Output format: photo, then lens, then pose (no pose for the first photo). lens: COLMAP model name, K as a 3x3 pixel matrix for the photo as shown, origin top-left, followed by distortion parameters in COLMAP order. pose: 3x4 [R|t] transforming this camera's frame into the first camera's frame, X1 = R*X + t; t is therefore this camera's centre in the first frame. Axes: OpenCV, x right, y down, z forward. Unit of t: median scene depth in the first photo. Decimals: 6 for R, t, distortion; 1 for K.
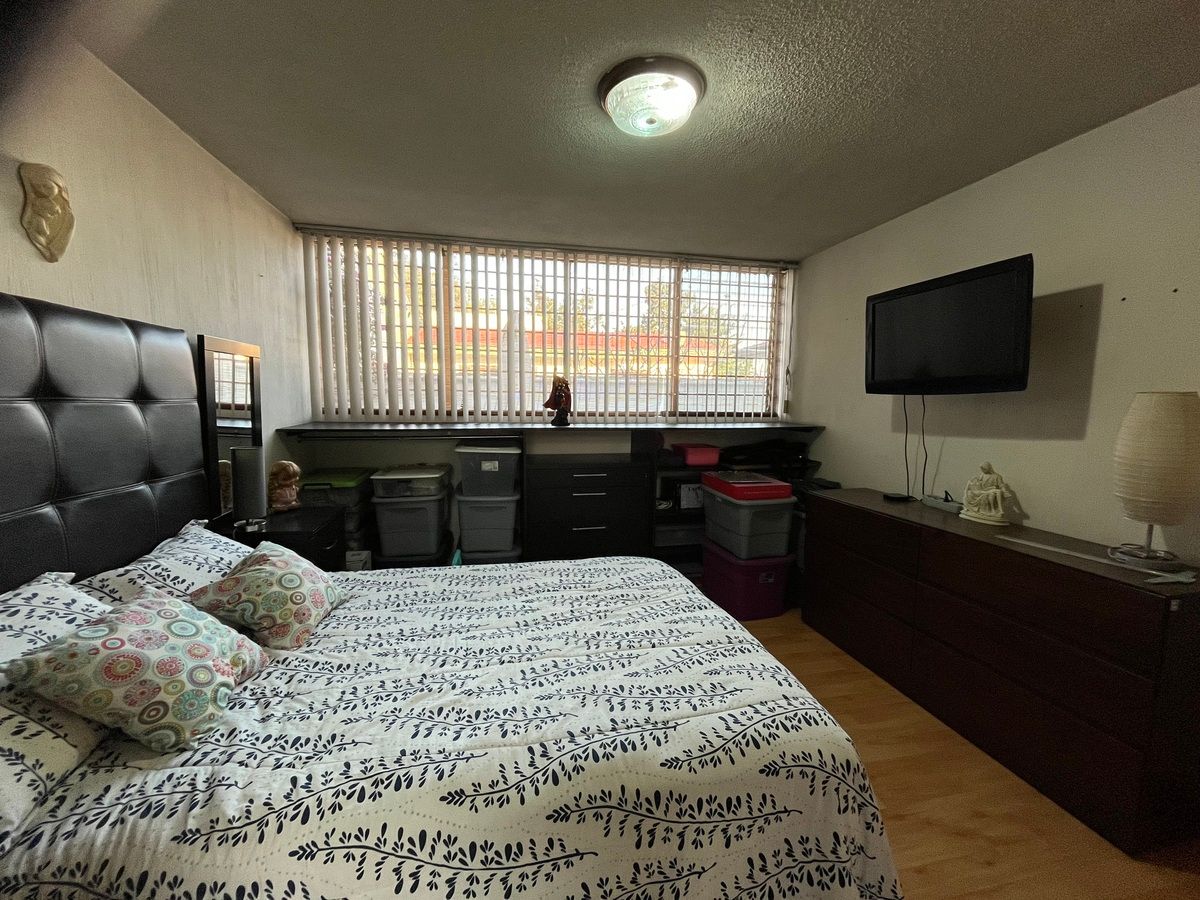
lens RADIAL K [[487.5, 0, 600.0], [0, 487.5, 450.0], [0, 0, 1]] dist [-0.000402, -0.000140]
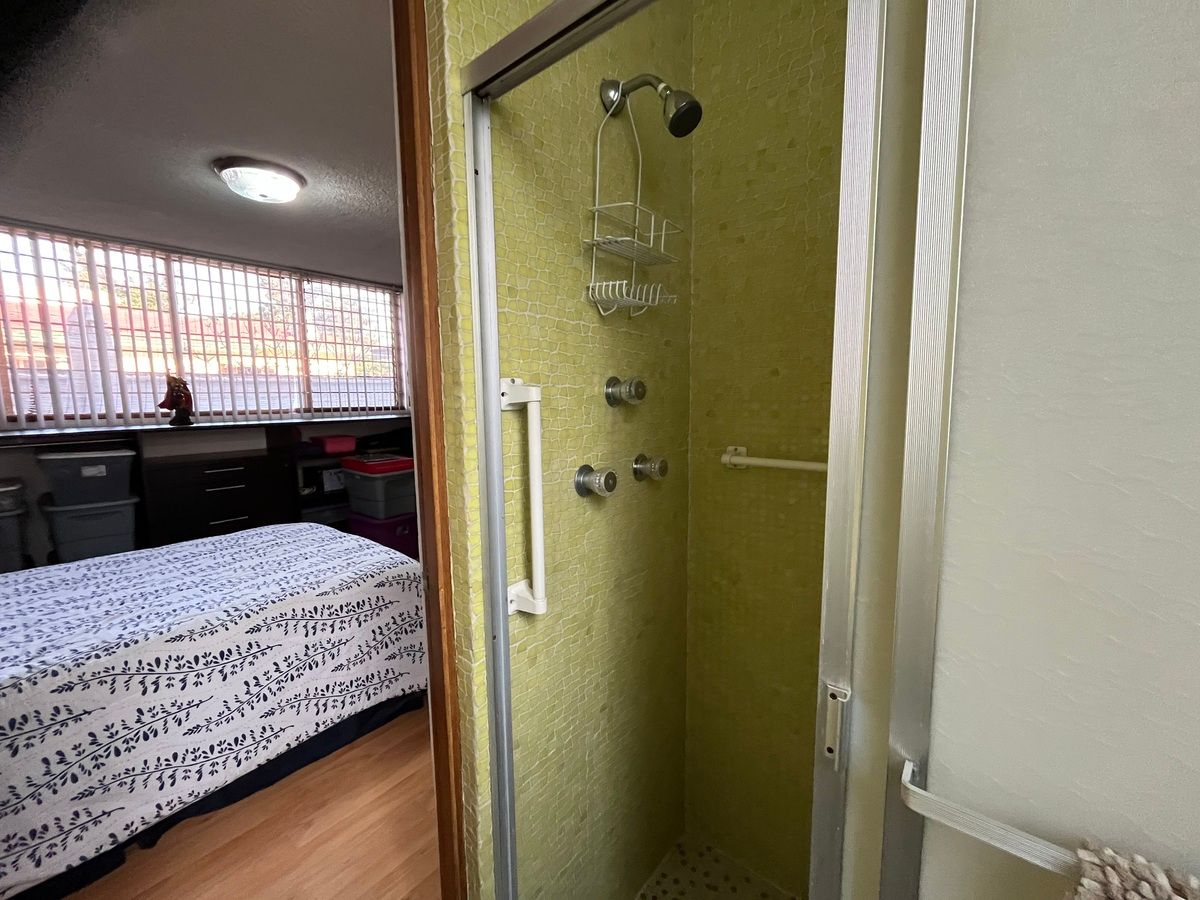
lens RADIAL K [[483.7, 0, 596.9], [0, 483.7, 452.9], [0, 0, 1]] dist [-0.001864, -0.000420]
pose [[0.776928, -0.093416, 0.622620, -0.076933], [0.084420, 0.995458, 0.044013, 0.067011], [-0.623904, 0.018367, 0.781285, -0.613518]]
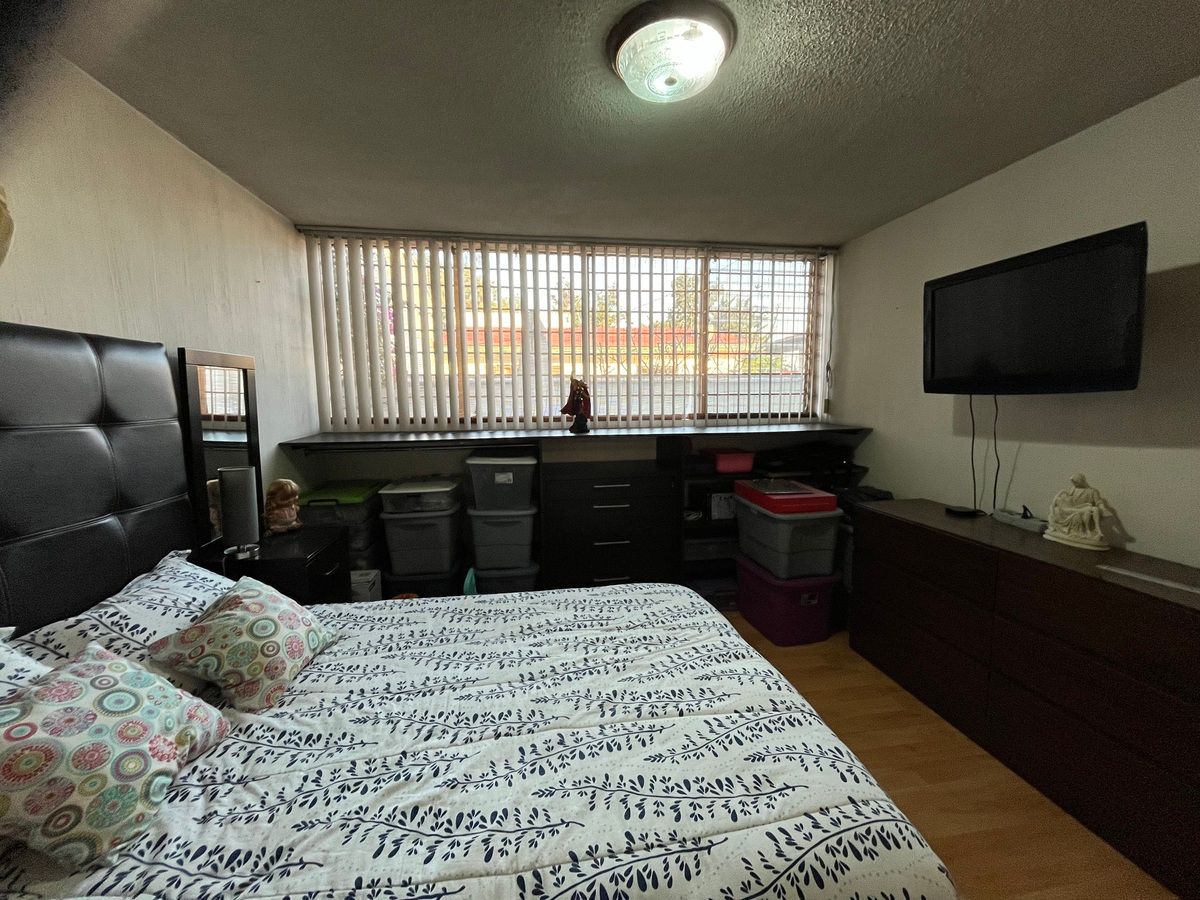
lens RADIAL K [[488.2, 0, 599.1], [0, 488.2, 449.4], [0, 0, 1]] dist [-0.001355, 0.000143]
pose [[0.998121, -0.013864, -0.059690, 0.021543], [0.014231, 0.999882, 0.005723, -0.042237], [0.059603, -0.006561, 0.998201, 0.137547]]
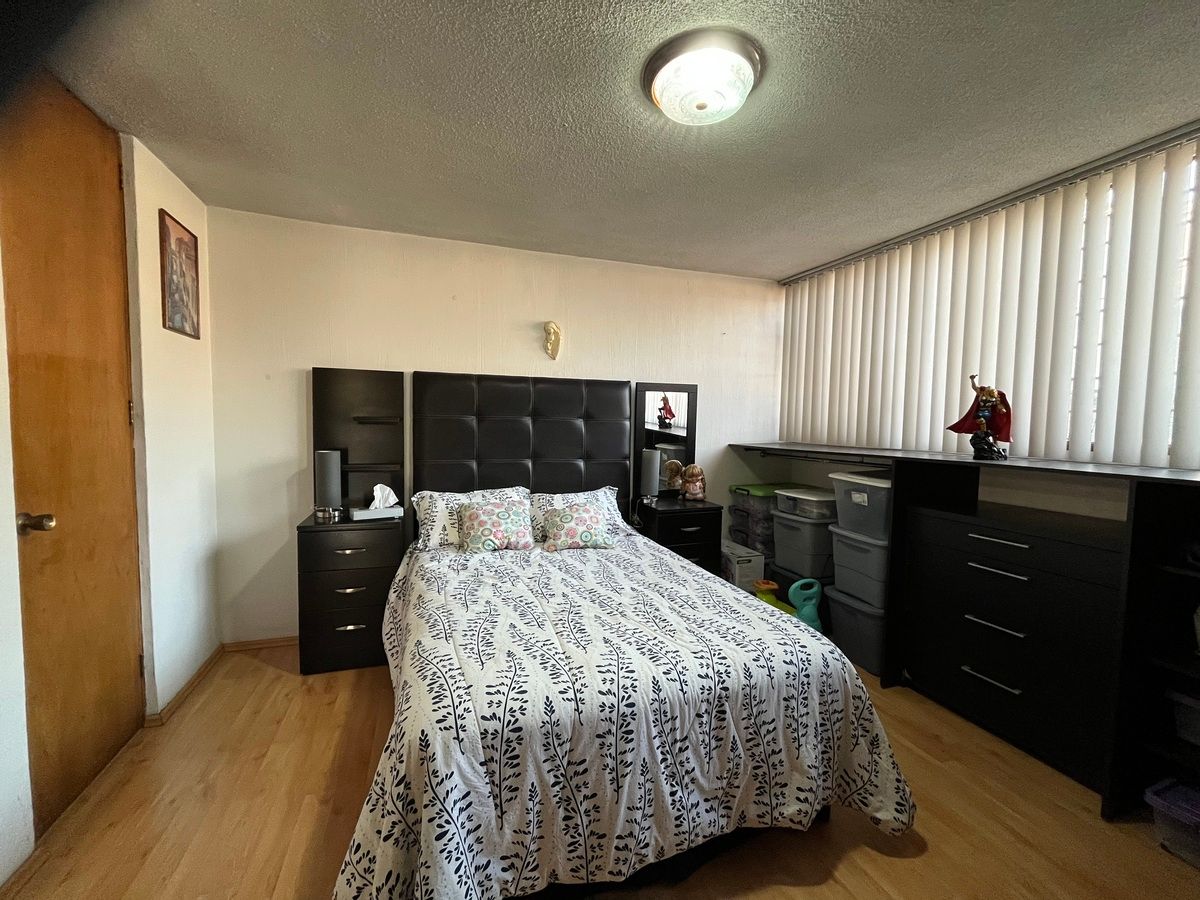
lens RADIAL K [[483.7, 0, 596.9], [0, 483.7, 452.9], [0, 0, 1]] dist [-0.001864, -0.000420]
pose [[0.126902, 0.053800, -0.990455, 0.956460], [-0.117631, 0.992298, 0.038829, -0.043586], [0.984916, 0.111580, 0.132253, 0.726610]]
